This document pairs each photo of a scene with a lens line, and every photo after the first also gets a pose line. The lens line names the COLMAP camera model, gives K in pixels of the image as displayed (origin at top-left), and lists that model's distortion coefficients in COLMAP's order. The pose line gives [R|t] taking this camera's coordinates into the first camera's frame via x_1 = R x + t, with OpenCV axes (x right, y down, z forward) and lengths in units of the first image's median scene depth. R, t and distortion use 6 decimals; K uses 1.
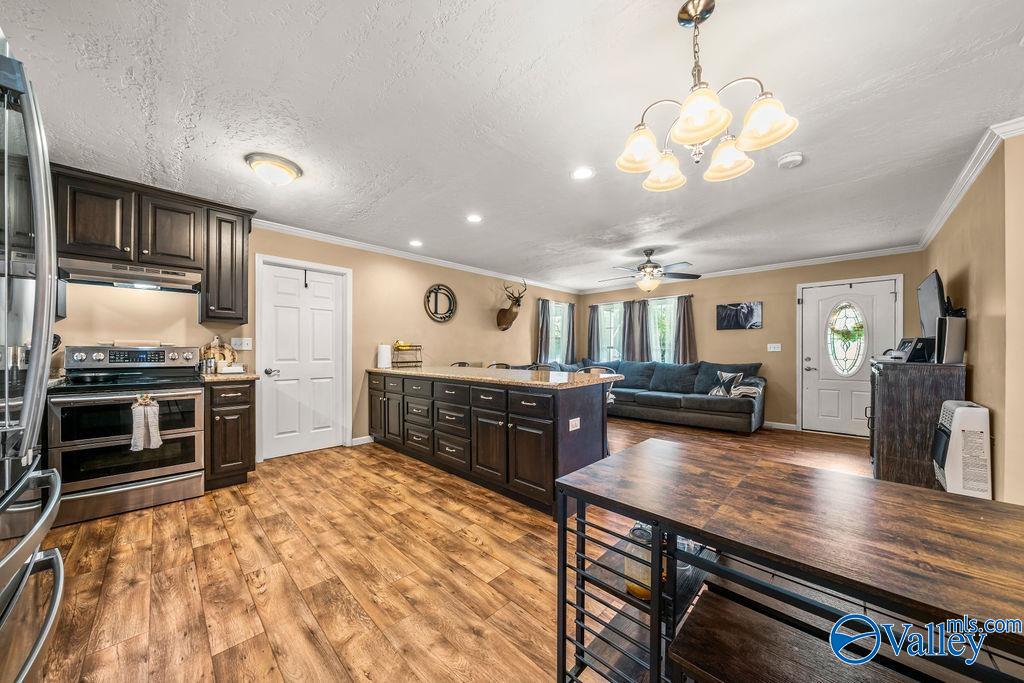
lens RADIAL K [[349.8, 0, 510.9], [0, 349.8, 350.9], [0, 0, 1]] dist [-0.004722, -0.000105]
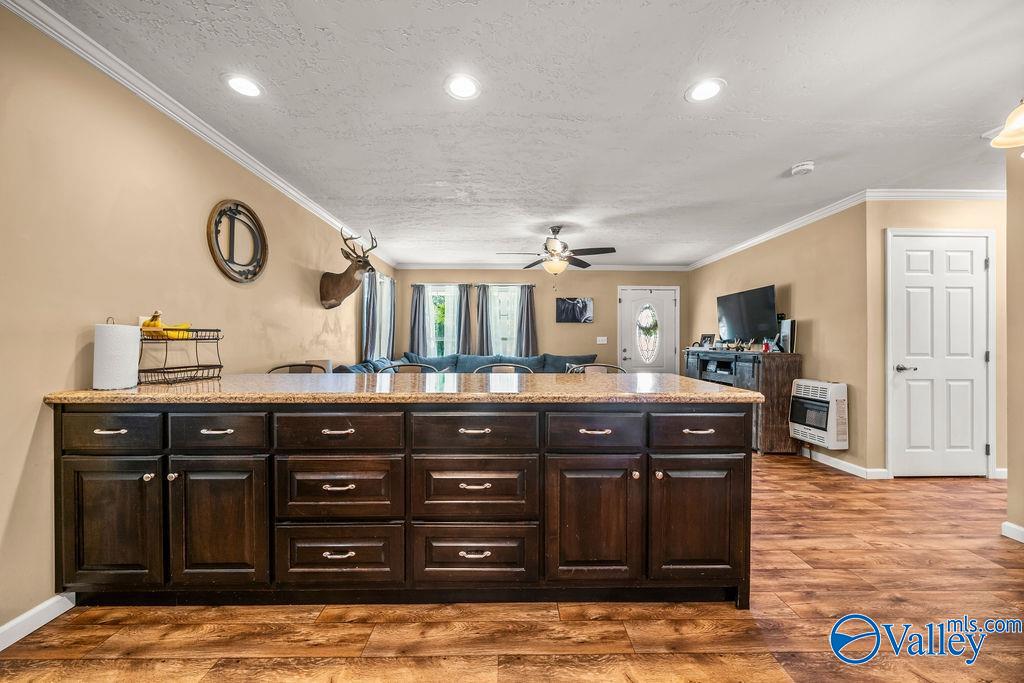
lens RADIAL K [[375.8, 0, 512.0], [0, 375.8, 341.5], [0, 0, 1]] dist [-0.001046, -0.000085]
pose [[0.701475, 0.005725, 0.712671, -0.356154], [-0.004032, 0.999984, -0.004063, 0.000100], [-0.712683, -0.000023, 0.701486, 0.437680]]
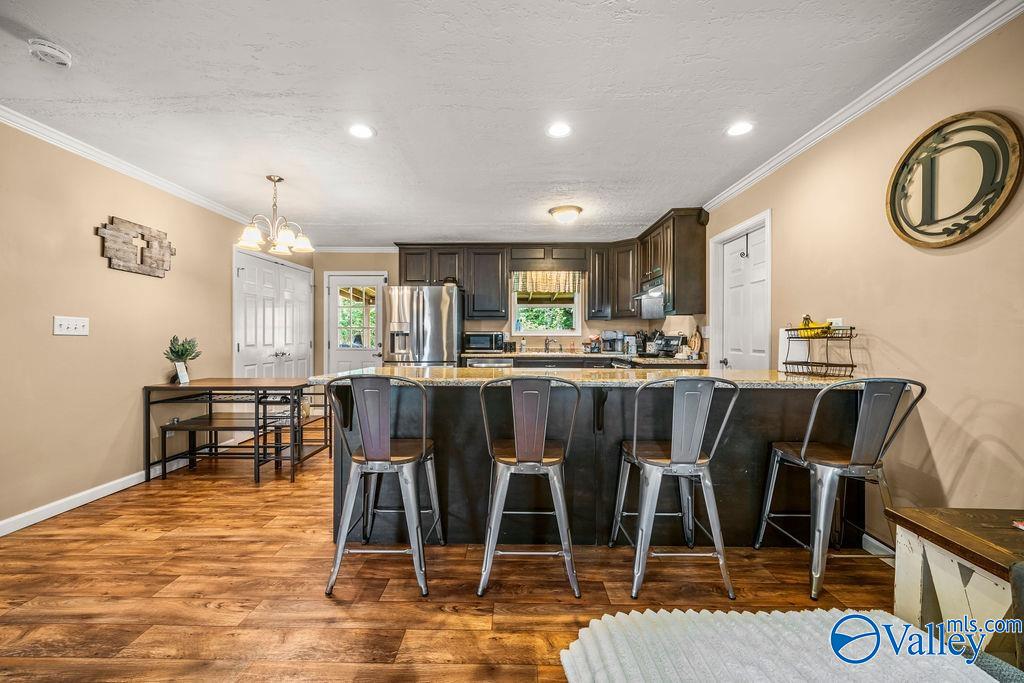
lens RADIAL K [[407.7, 0, 509.6], [0, 407.7, 339.5], [0, 0, 1]] dist [-0.002653, -0.000374]
pose [[-0.724906, 0.000636, -0.688848, 0.369613], [-0.003001, 0.999987, 0.004081, -0.001250], [0.688841, 0.005025, -0.724895, 1.163186]]
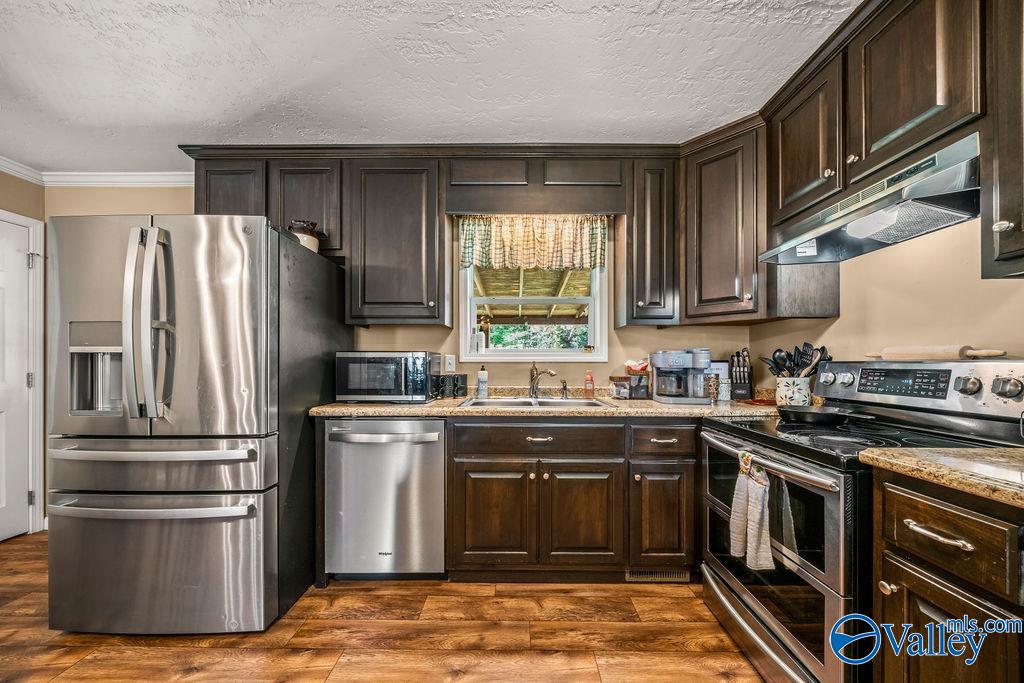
lens RADIAL K [[355.1, 0, 518.7], [0, 355.1, 363.4], [0, 0, 1]] dist [-0.000927, -0.000049]
pose [[-0.714341, -0.005693, -0.699775, -0.248165], [-0.003604, 0.999984, -0.004456, -0.002963], [0.699789, -0.000662, -0.714349, 0.645190]]
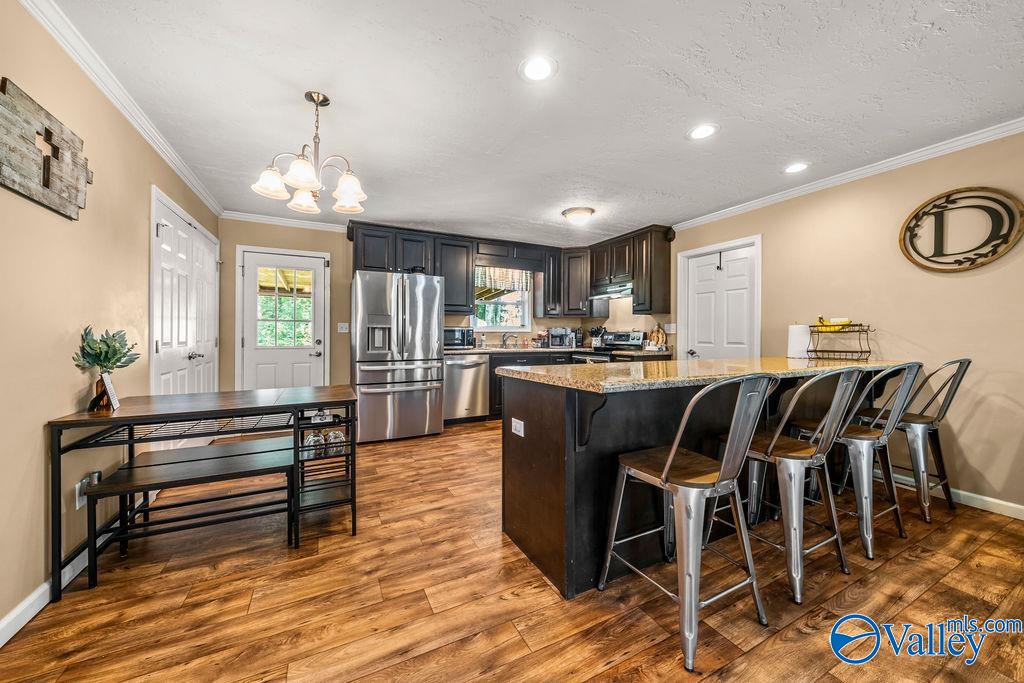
lens RADIAL K [[366.9, 0, 506.8], [0, 366.9, 334.7], [0, 0, 1]] dist [-0.005043, 0.000061]
pose [[-0.327007, -0.004516, -0.945011, 0.527921], [-0.002913, 0.999989, -0.003771, 0.006634], [0.945018, 0.001520, -0.327016, 0.693329]]
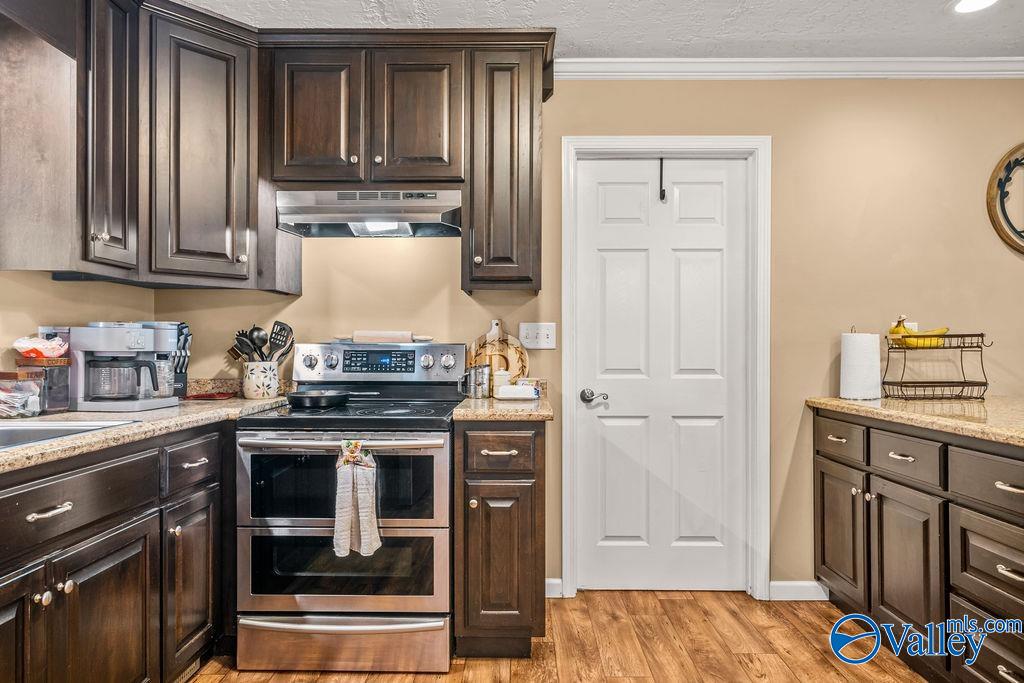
lens RADIAL K [[619.3, 0, 514.0], [0, 619.3, 351.0], [0, 0, 1]] dist [0.000669, 0.000457]
pose [[0.693205, 0.001317, -0.720739, -0.155413], [0.000609, 0.999997, 0.002413, -0.001244], [0.720740, -0.002111, 0.693203, 0.318841]]
